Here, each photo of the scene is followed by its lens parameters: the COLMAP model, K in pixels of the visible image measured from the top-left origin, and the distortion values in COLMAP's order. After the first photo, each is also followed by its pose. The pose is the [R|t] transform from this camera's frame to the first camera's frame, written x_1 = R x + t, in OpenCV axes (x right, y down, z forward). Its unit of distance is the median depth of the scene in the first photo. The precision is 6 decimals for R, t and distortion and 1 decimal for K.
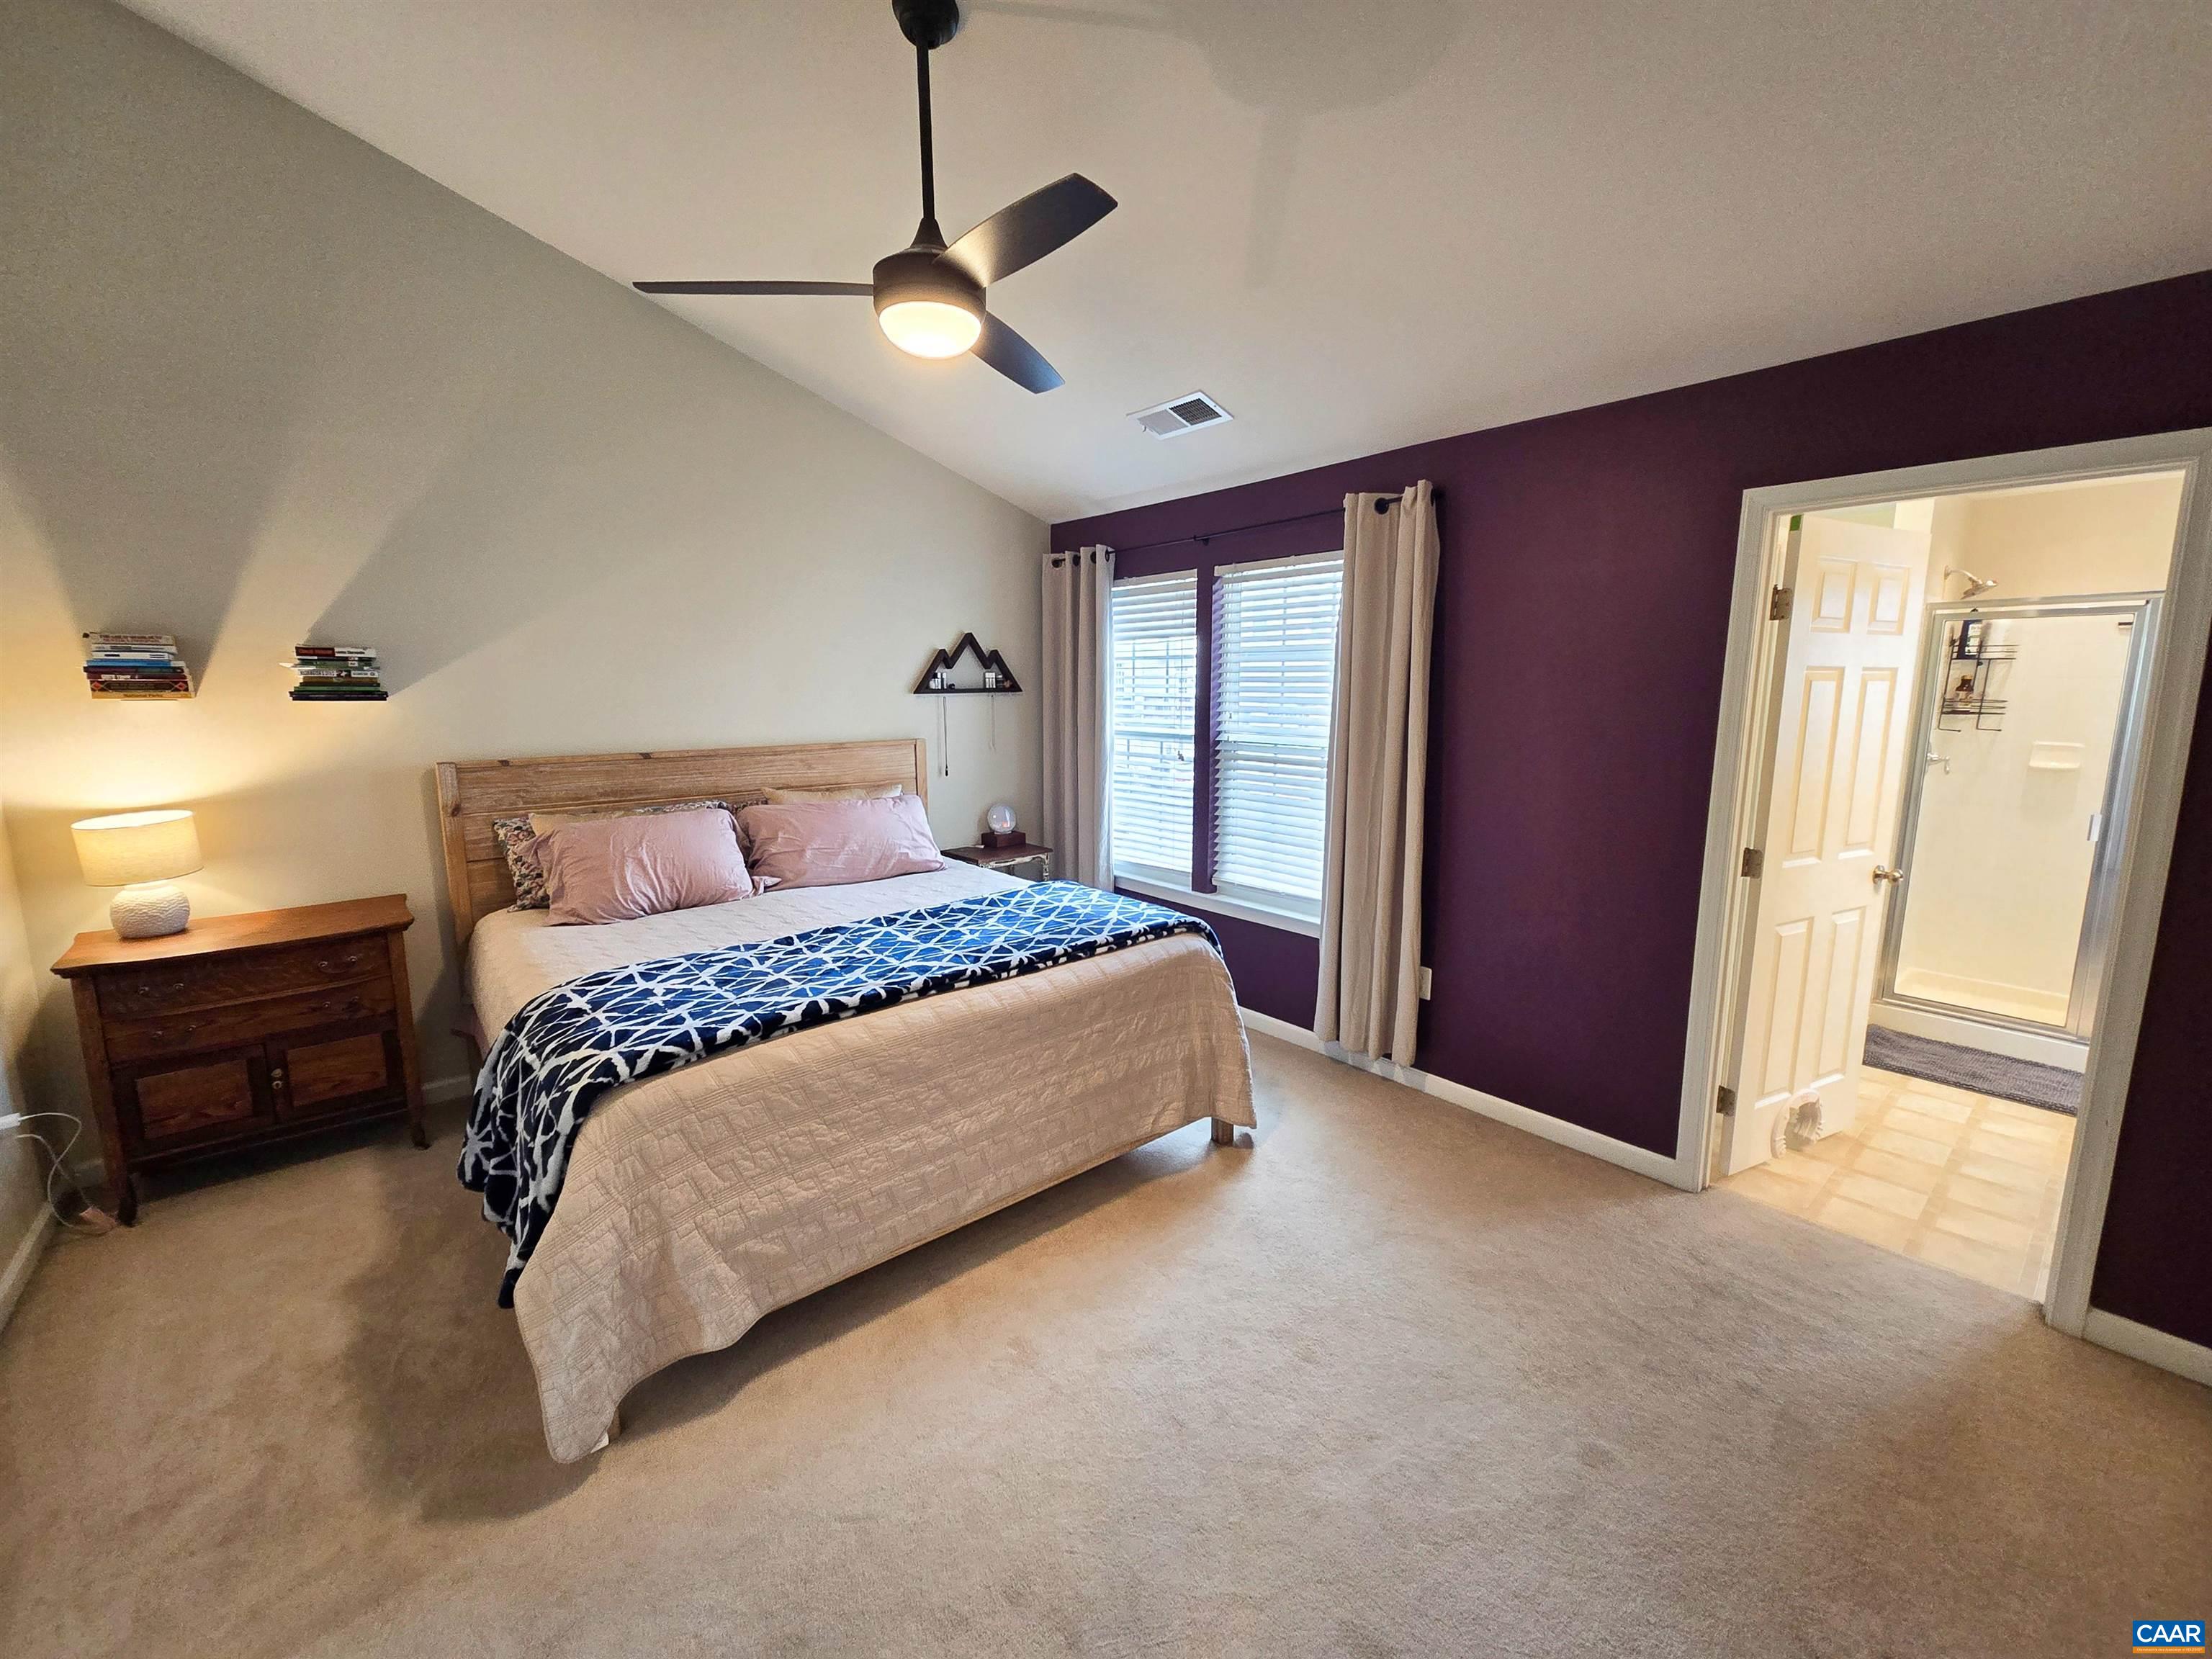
lens RADIAL K [[906.0, 0, 1091.0], [0, 906.0, 819.1], [0, 0, 1]] dist [-0.000948, -0.000107]
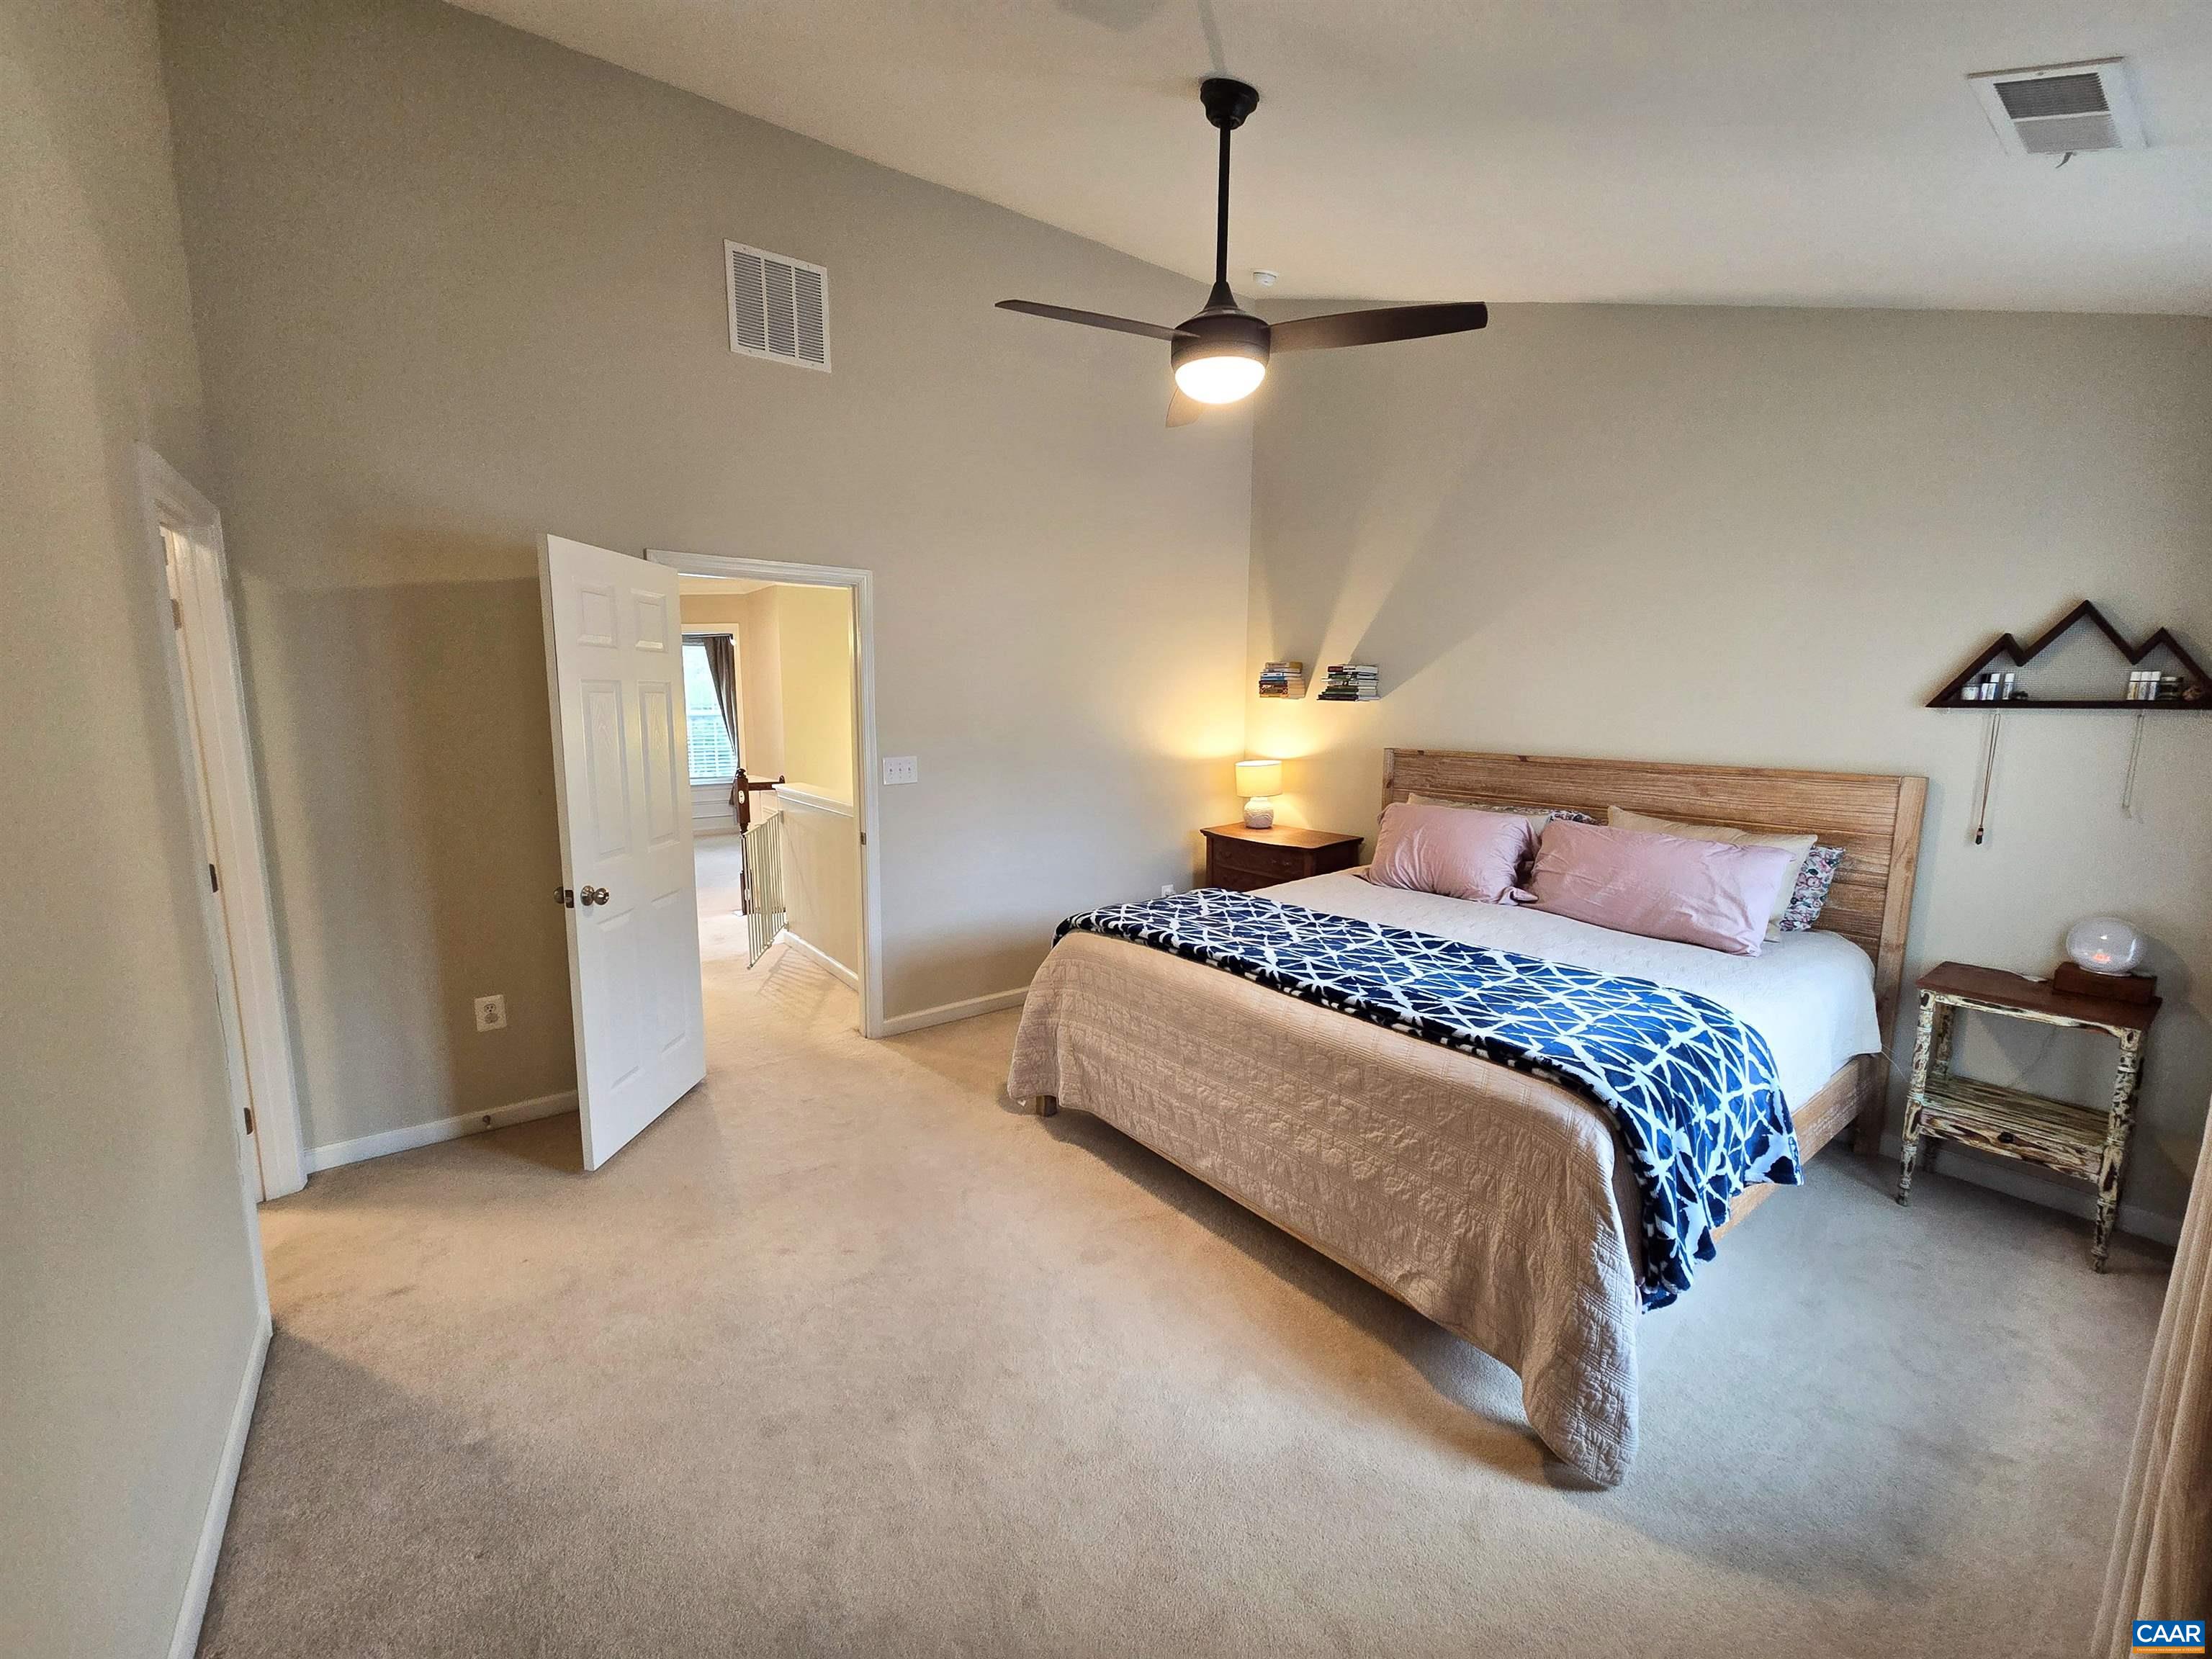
lens RADIAL K [[906.0, 0, 1096.0], [0, 906.0, 830.9], [0, 0, 1]] dist [-0.000948, -0.000107]
pose [[-0.046680, 0.154868, -0.986832, 0.764175], [-0.148274, 0.975890, 0.160165, -0.108338], [0.987844, 0.153798, -0.022591, 0.712347]]
